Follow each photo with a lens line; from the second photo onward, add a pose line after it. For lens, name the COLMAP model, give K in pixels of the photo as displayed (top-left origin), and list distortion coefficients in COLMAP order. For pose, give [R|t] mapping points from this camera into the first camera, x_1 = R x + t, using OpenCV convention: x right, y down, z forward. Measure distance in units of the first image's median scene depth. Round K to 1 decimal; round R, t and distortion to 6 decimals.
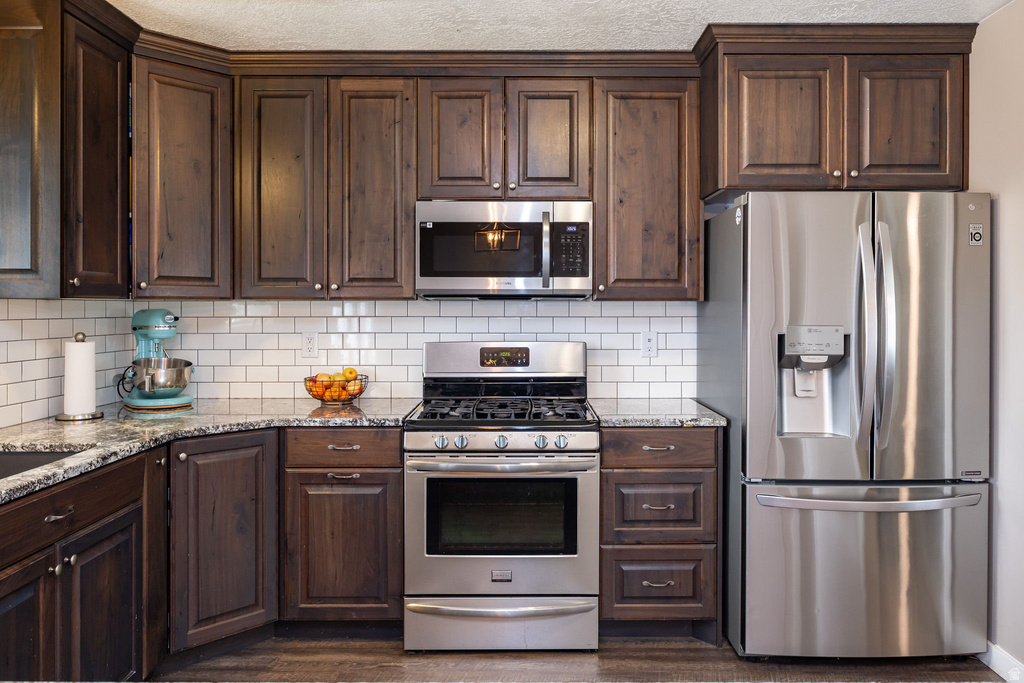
lens RADIAL K [[704.8, 0, 500.1], [0, 704.8, 311.4], [0, 0, 1]] dist [0.002475, -0.004358]
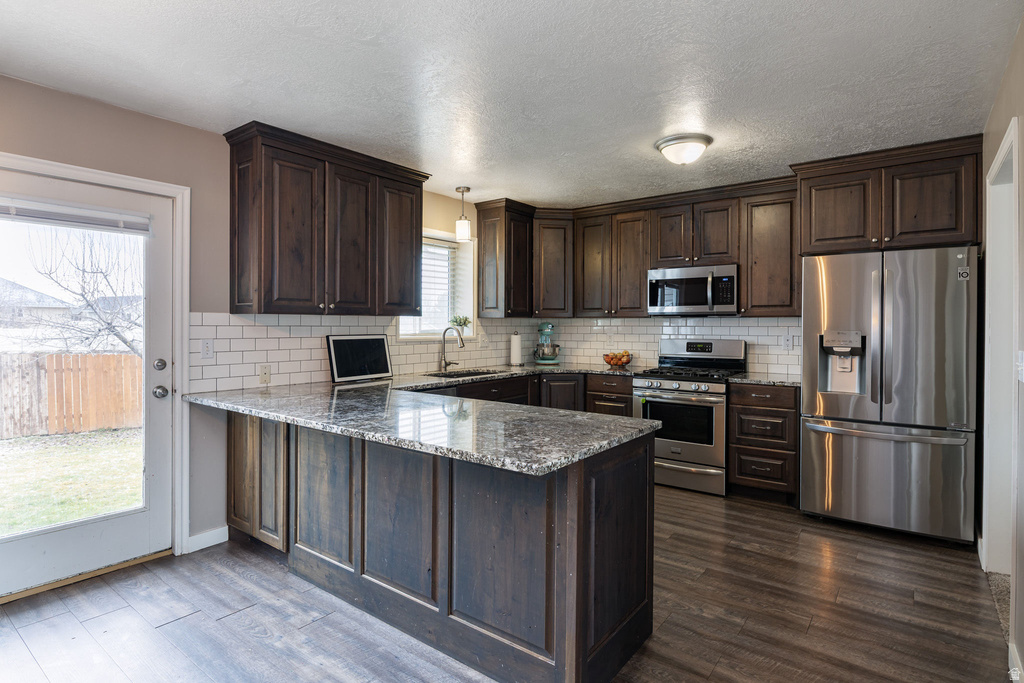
lens RADIAL K [[539.6, 0, 512.9], [0, 539.6, 327.5], [0, 0, 1]] dist [-0.004445, -0.000915]
pose [[0.788971, 0.004219, -0.614416, 0.580488], [-0.004219, 0.999990, 0.001448, 0.013226], [0.614416, 0.001449, 0.788981, -0.529335]]
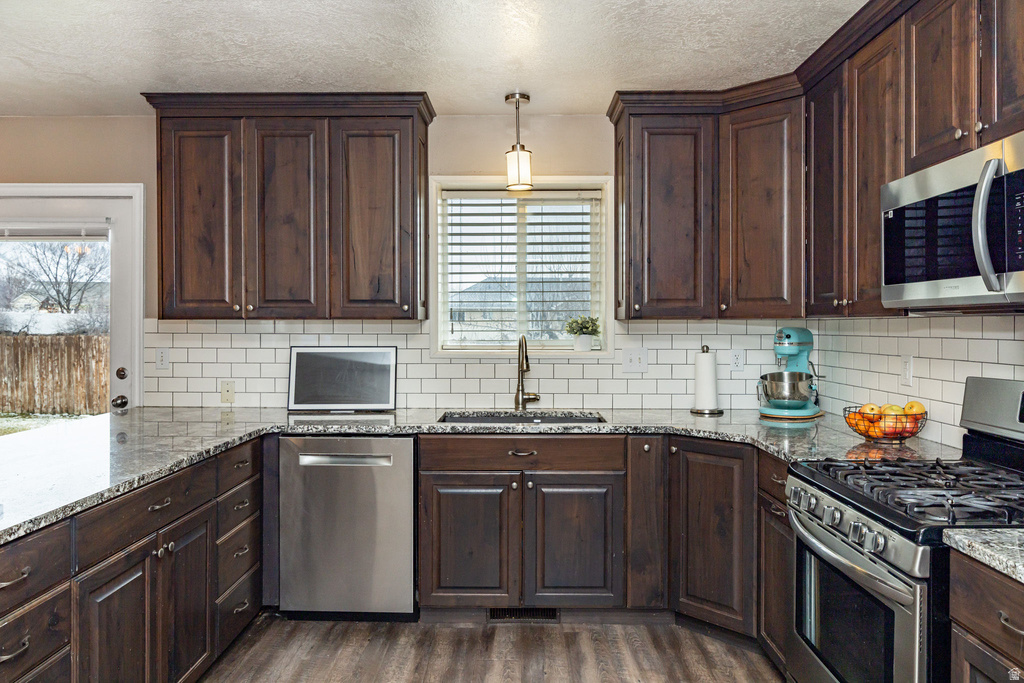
lens RADIAL K [[704.8, 0, 499.4], [0, 704.8, 324.1], [0, 0, 1]] dist [0.002475, -0.004358]
pose [[-0.033023, -0.002158, -0.999452, 0.691530], [-0.006126, 0.999979, -0.001957, -0.004246], [0.999436, 0.006058, -0.033035, 0.660918]]
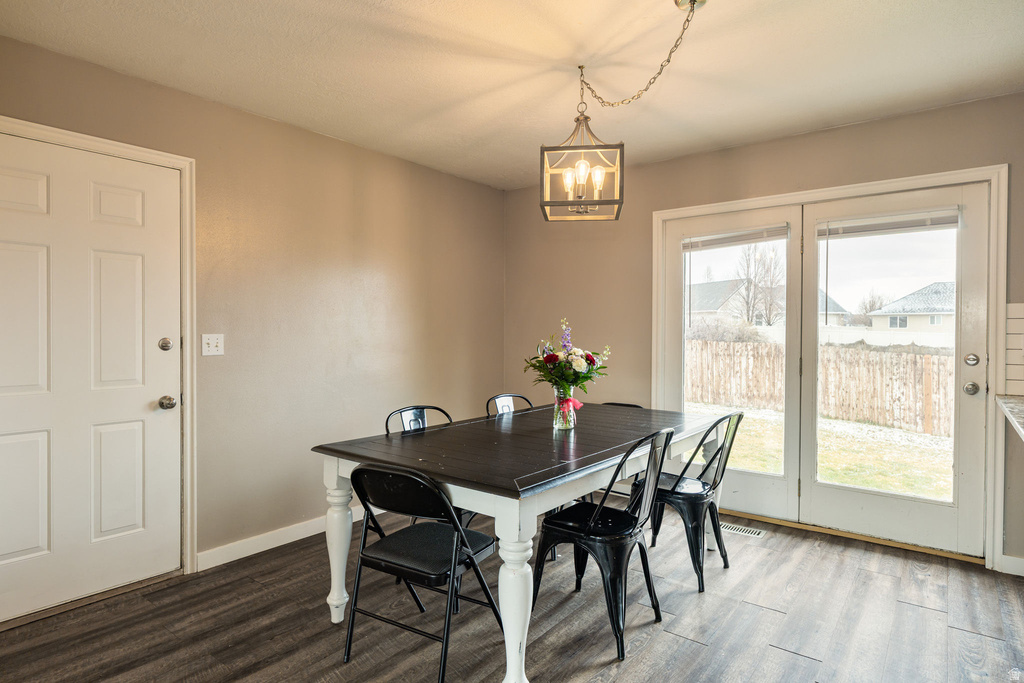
lens RADIAL K [[584.9, 0, 511.0], [0, 584.9, 335.4], [0, 0, 1]] dist [0.027137, 0.001037]
pose [[-0.613914, 0.000800, -0.789373, 0.800876], [-0.010309, 0.999906, 0.009031, 0.044666], [0.789306, 0.013682, -0.613848, -0.108256]]
